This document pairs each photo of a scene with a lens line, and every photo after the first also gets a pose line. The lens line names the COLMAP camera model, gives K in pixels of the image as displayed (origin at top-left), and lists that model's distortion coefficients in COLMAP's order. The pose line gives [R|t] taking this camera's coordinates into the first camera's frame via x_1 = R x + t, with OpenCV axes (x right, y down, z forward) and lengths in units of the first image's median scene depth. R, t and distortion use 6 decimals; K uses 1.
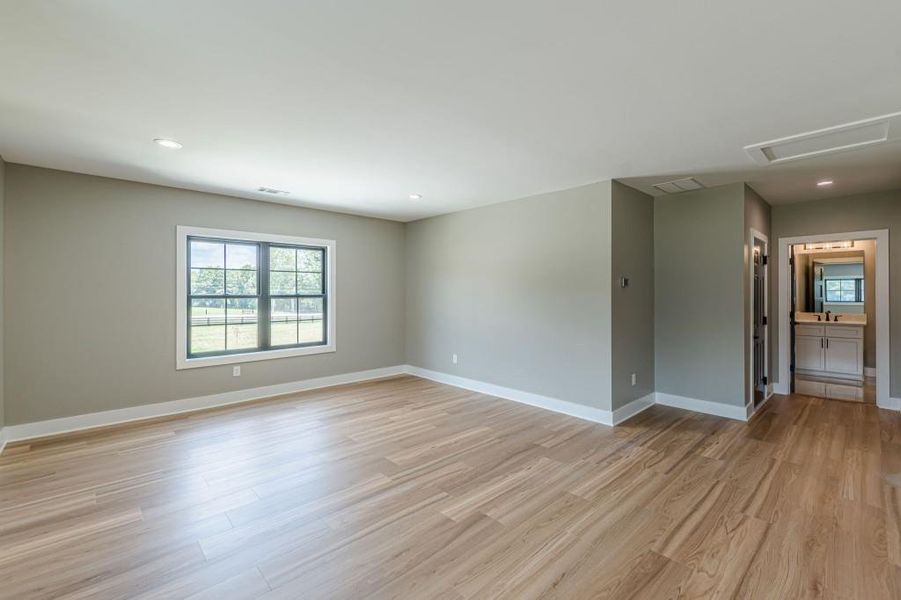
lens RADIAL K [[387.8, 0, 445.5], [0, 387.8, 294.4], [0, 0, 1]] dist [0.000520, -0.000196]
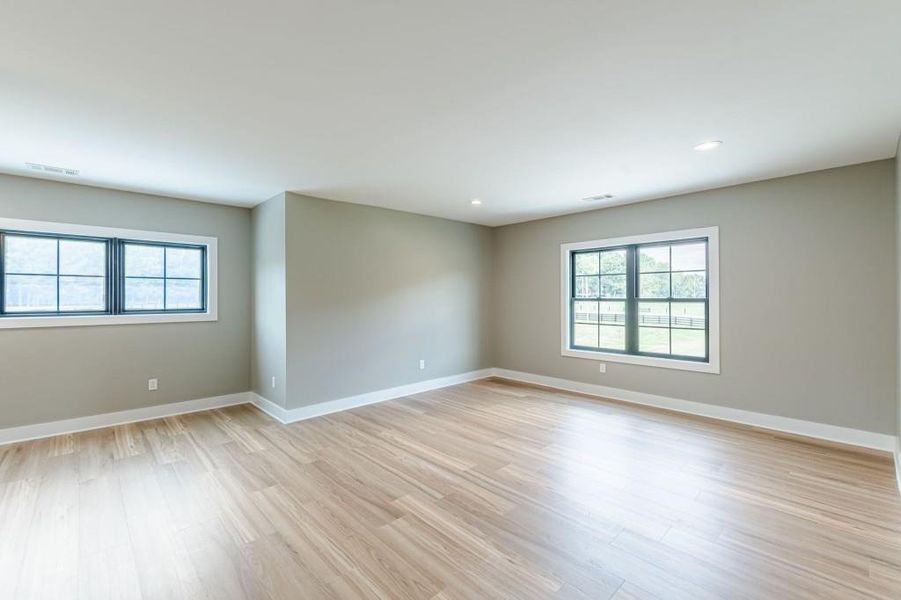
lens RADIAL K [[387.8, 0, 445.5], [0, 387.8, 294.4], [0, 0, 1]] dist [0.000520, -0.000196]
pose [[0.005908, -0.005771, -0.999966, 0.553403], [-0.001463, 0.999982, -0.005780, -0.002062], [0.999981, 0.001497, 0.005899, 0.554934]]
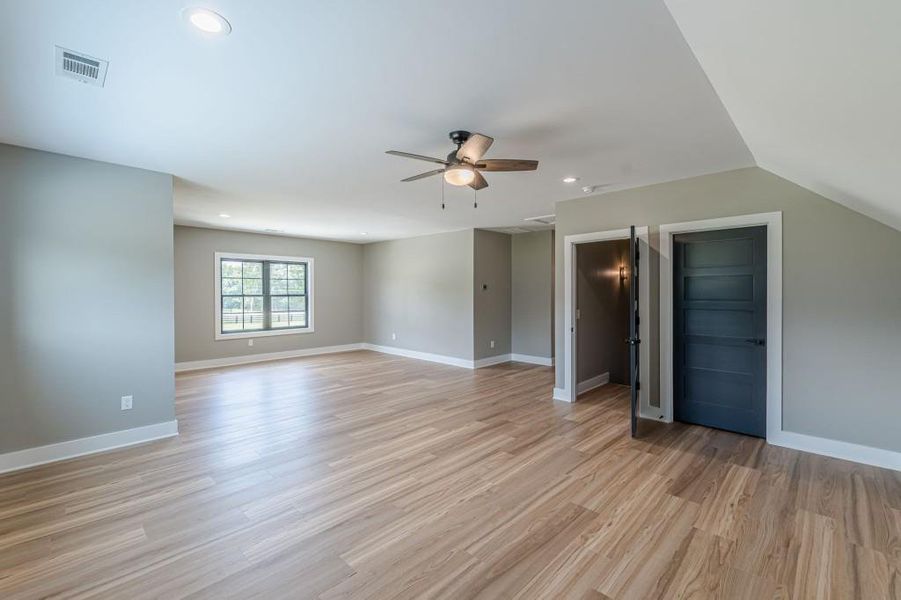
lens RADIAL K [[387.8, 0, 445.5], [0, 387.8, 294.4], [0, 0, 1]] dist [0.000520, -0.000196]
pose [[0.998683, -0.000678, 0.051302, 0.176507], [0.000676, 1.000000, 0.000061, 0.000928], [-0.051302, -0.000027, 0.998683, -0.624250]]
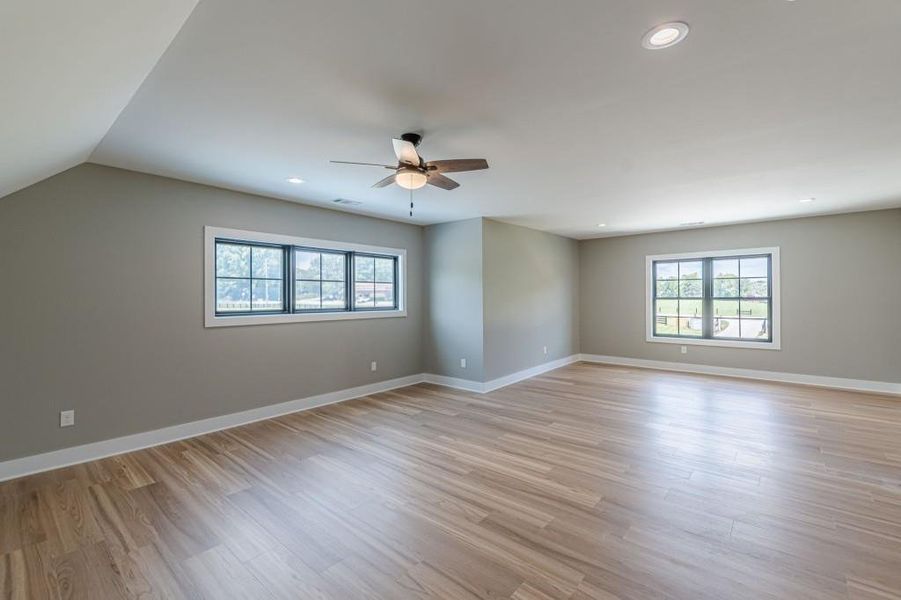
lens RADIAL K [[392.0, 0, 446.4], [0, 392.0, 294.0], [0, 0, 1]] dist [0.002329, 0.000117]
pose [[0.113222, -0.005292, -0.993556, 0.823418], [0.000964, 0.999986, -0.005216, -0.003735], [0.993569, -0.000368, 0.113225, -0.047489]]
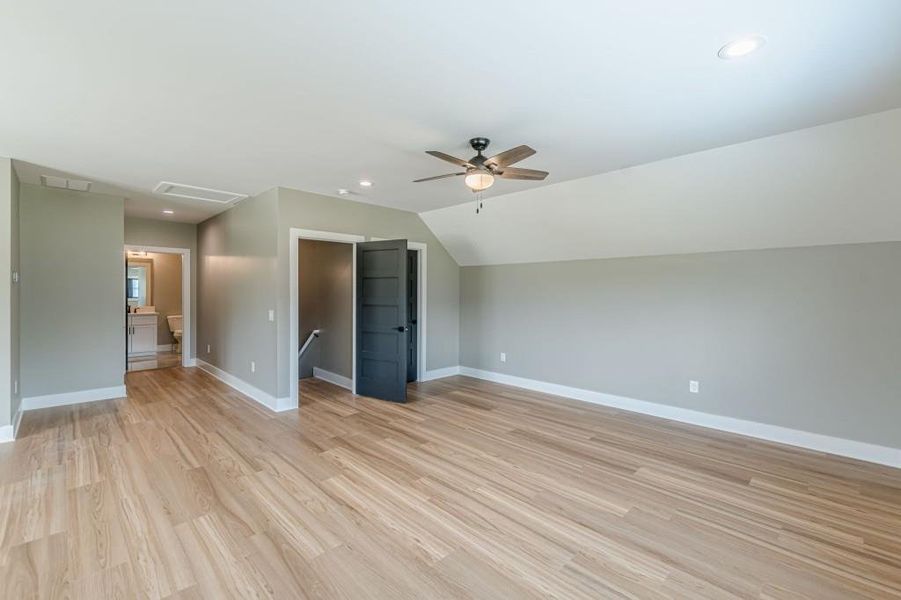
lens RADIAL K [[387.8, 0, 445.5], [0, 387.8, 294.4], [0, 0, 1]] dist [0.000520, -0.000196]
pose [[-0.035075, -0.005019, 0.999372, -0.398629], [-0.001832, 0.999986, 0.004958, 0.001678], [-0.999383, -0.001657, -0.035084, 0.043707]]
